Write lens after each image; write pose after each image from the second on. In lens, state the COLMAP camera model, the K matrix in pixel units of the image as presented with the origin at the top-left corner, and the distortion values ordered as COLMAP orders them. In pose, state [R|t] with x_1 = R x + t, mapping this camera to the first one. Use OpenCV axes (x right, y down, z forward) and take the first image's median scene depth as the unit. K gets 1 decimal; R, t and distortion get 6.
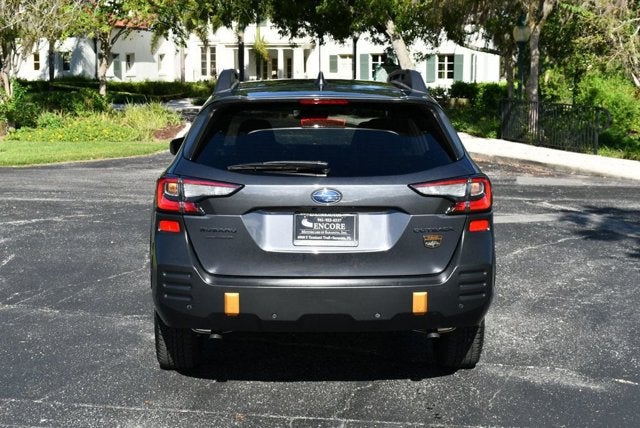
lens RADIAL K [[965.7, 0, 320.0], [0, 965.7, 214.0], [0, 0, 1]] dist [-0.027489, -0.135994]
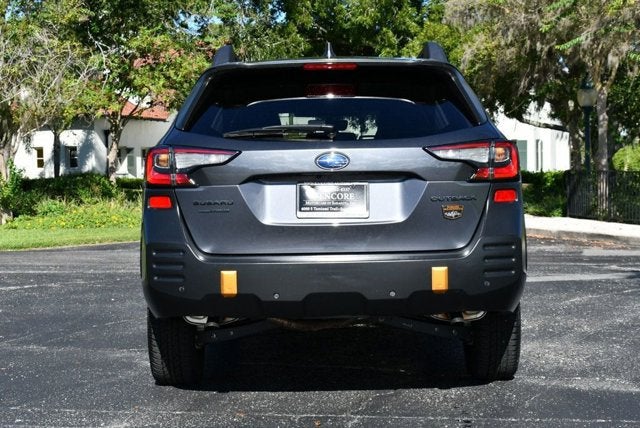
lens RADIAL K [[1111.5, 0, 320.0], [0, 1111.5, 214.0], [0, 0, 1]] dist [-0.025872, 0.001130]
pose [[0.999135, -0.019940, -0.036489, 0.026989], [0.016476, 0.995541, -0.092875, 0.106500], [0.038178, 0.092193, 0.995009, -0.023330]]
